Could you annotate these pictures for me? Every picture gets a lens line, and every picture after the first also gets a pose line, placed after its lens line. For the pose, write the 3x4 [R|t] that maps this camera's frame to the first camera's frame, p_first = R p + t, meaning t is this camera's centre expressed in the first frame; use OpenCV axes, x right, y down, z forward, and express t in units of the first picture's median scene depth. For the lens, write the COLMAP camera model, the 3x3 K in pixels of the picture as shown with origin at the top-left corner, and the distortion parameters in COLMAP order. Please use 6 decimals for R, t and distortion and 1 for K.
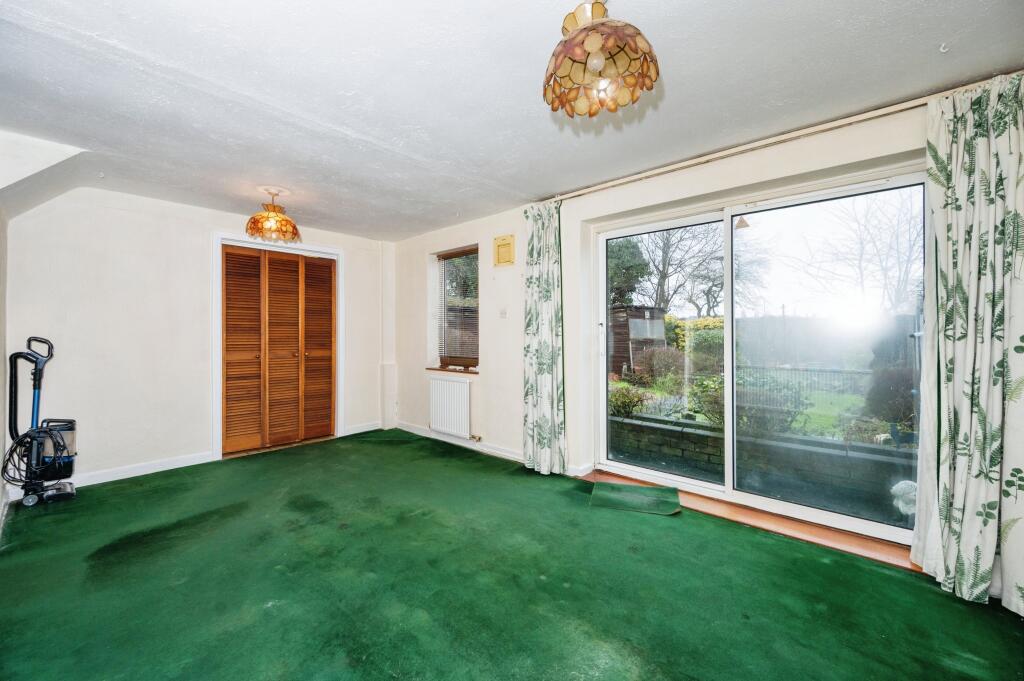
lens RADIAL K [[412.6, 0, 513.1], [0, 412.6, 337.1], [0, 0, 1]] dist [-0.008538, 0.000985]
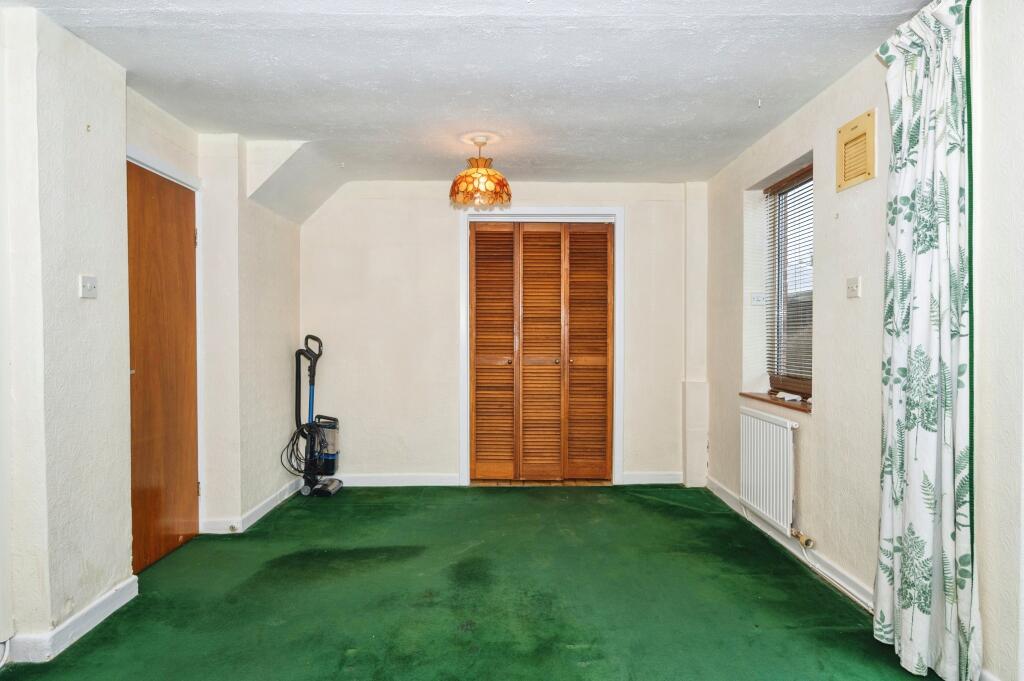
lens RADIAL K [[582.8, 0, 511.5], [0, 582.8, 345.8], [0, 0, 1]] dist [-0.005974, 0.001400]
pose [[0.679266, 0.016455, -0.733707, 0.222226], [-0.008028, 0.999855, 0.014992, 0.000721], [0.733848, -0.004293, 0.679300, 0.307801]]
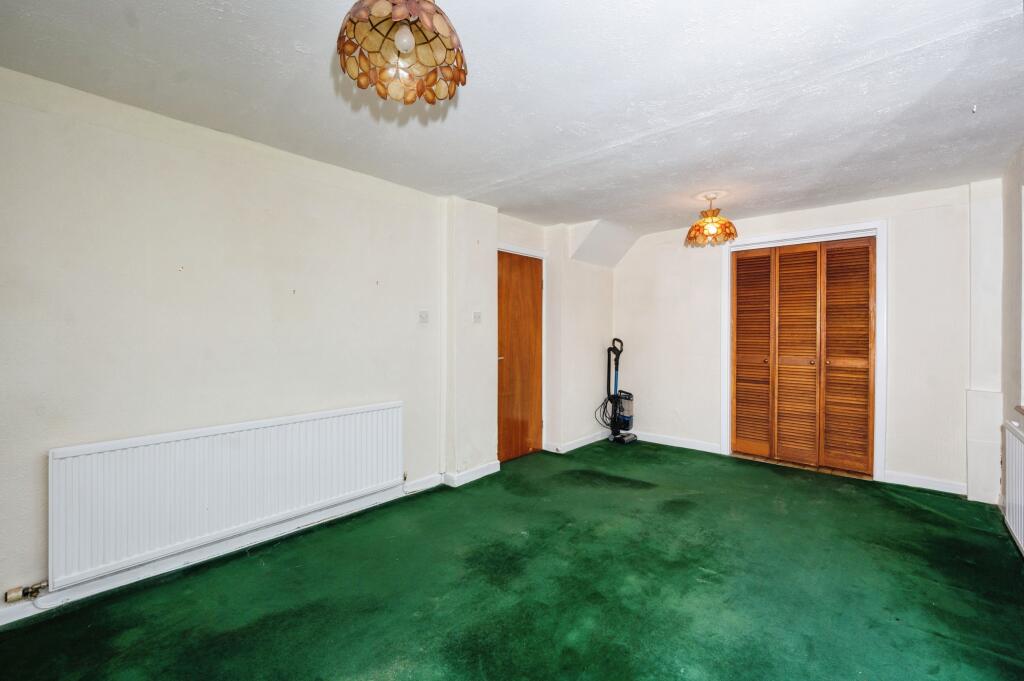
lens RADIAL K [[432.8, 0, 515.3], [0, 432.8, 337.3], [0, 0, 1]] dist [-0.001618, -0.000347]
pose [[0.007997, 0.012623, -0.999888, 0.451479], [-0.009763, 0.999874, 0.012544, -0.017975], [0.999920, 0.009662, 0.008119, 0.490994]]
